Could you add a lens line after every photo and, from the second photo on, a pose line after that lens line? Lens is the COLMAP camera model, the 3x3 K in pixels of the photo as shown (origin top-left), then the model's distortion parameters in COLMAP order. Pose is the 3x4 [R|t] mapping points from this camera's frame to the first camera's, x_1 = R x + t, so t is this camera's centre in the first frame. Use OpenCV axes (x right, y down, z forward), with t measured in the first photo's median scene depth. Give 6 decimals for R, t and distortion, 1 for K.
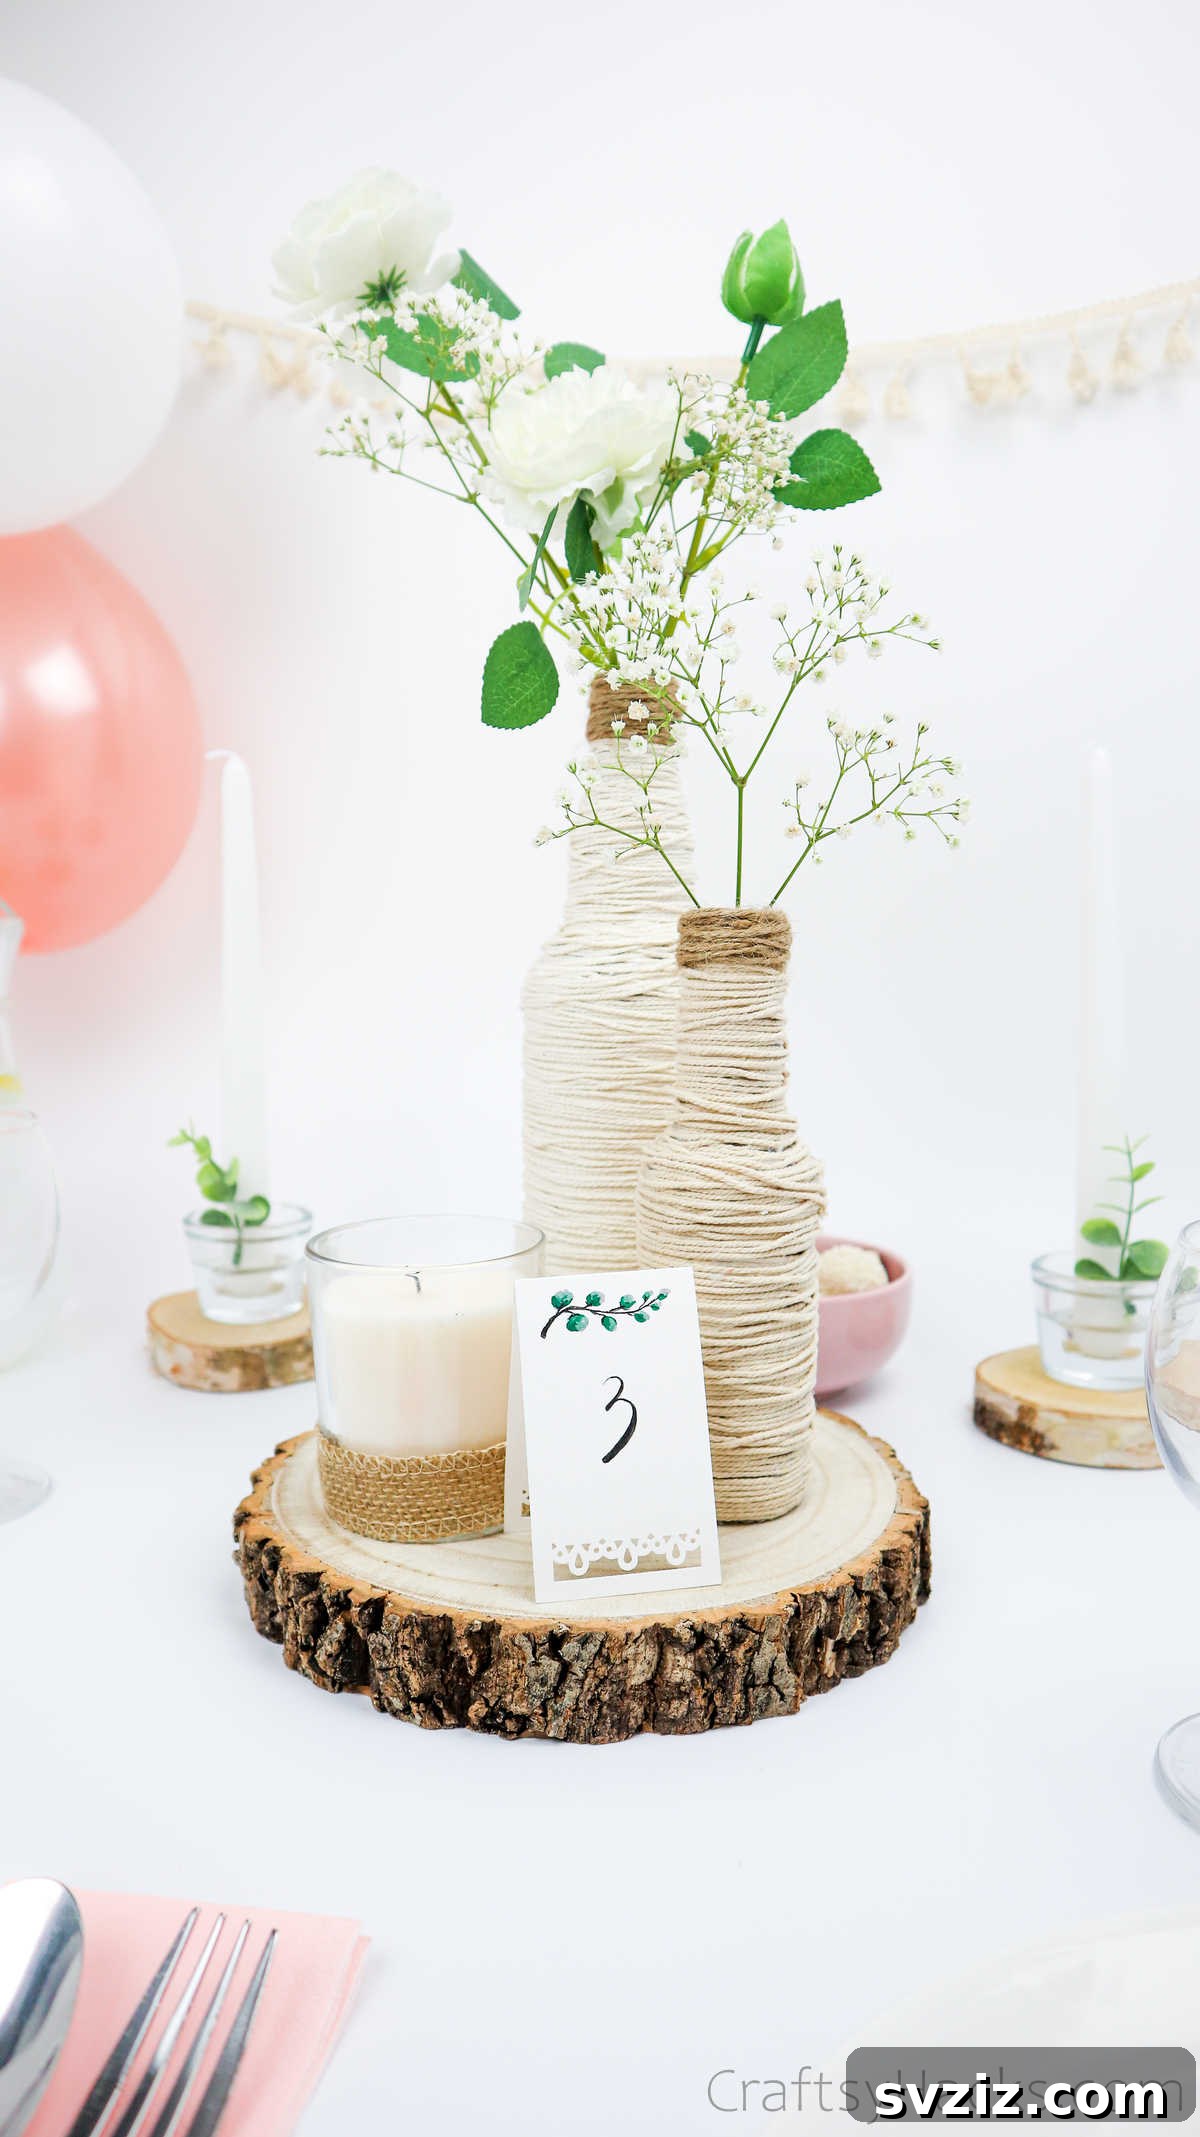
lens RADIAL K [[1420.2, 0, 600.0], [0, 1420.2, 1068.5], [0, 0, 1]] dist [-0.080576, -0.000323]
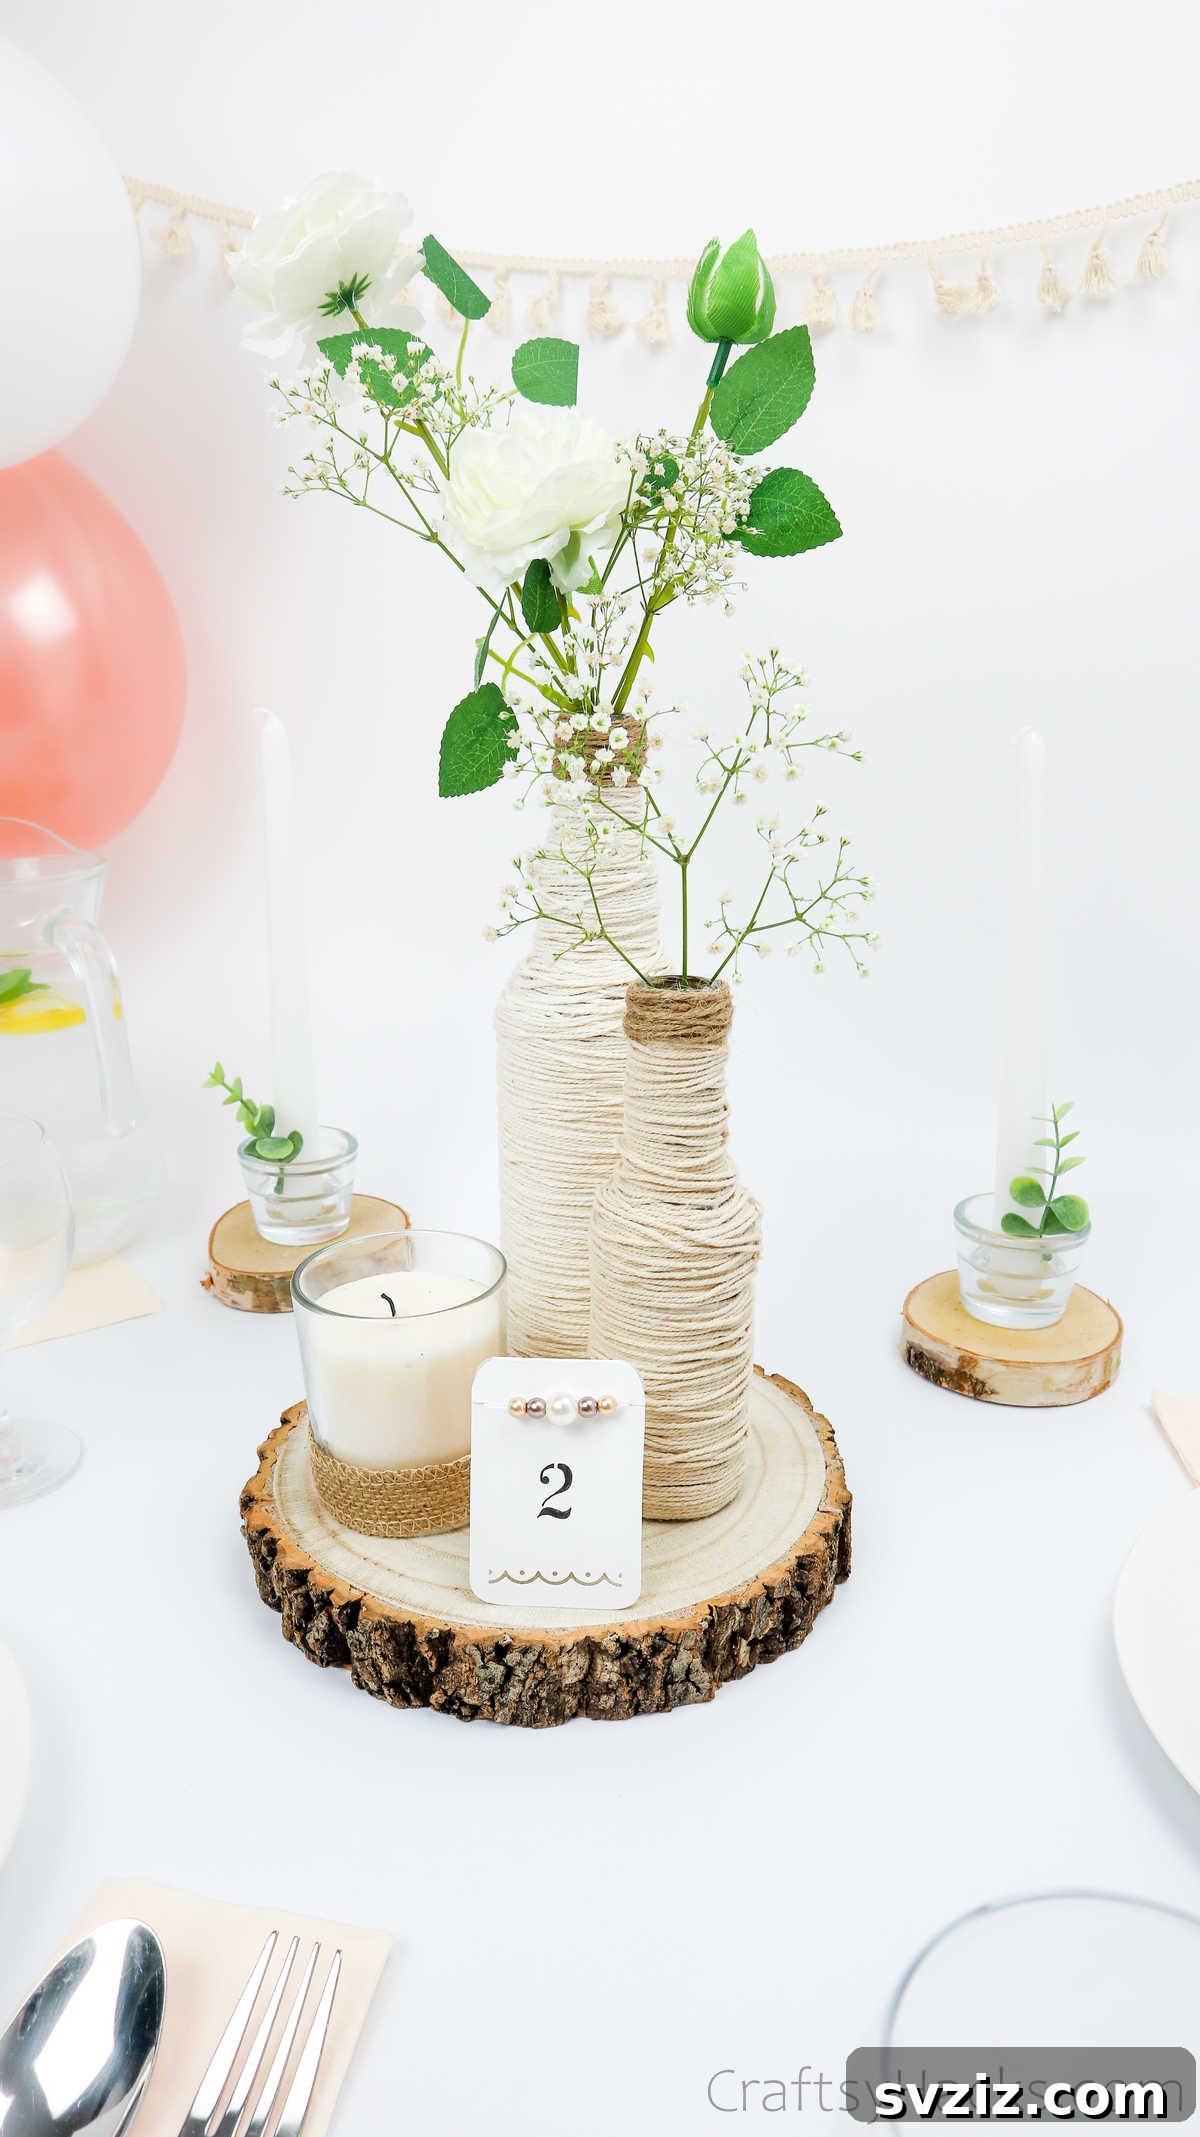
lens RADIAL K [[1420.2, 0, 600.0], [0, 1420.2, 1068.5], [0, 0, 1]] dist [-0.080576, -0.000323]
pose [[0.998849, 0.008551, -0.047189, 0.097092], [0.000016, 0.983919, 0.178613, -0.266825], [0.047958, -0.178408, 0.982787, -0.063015]]
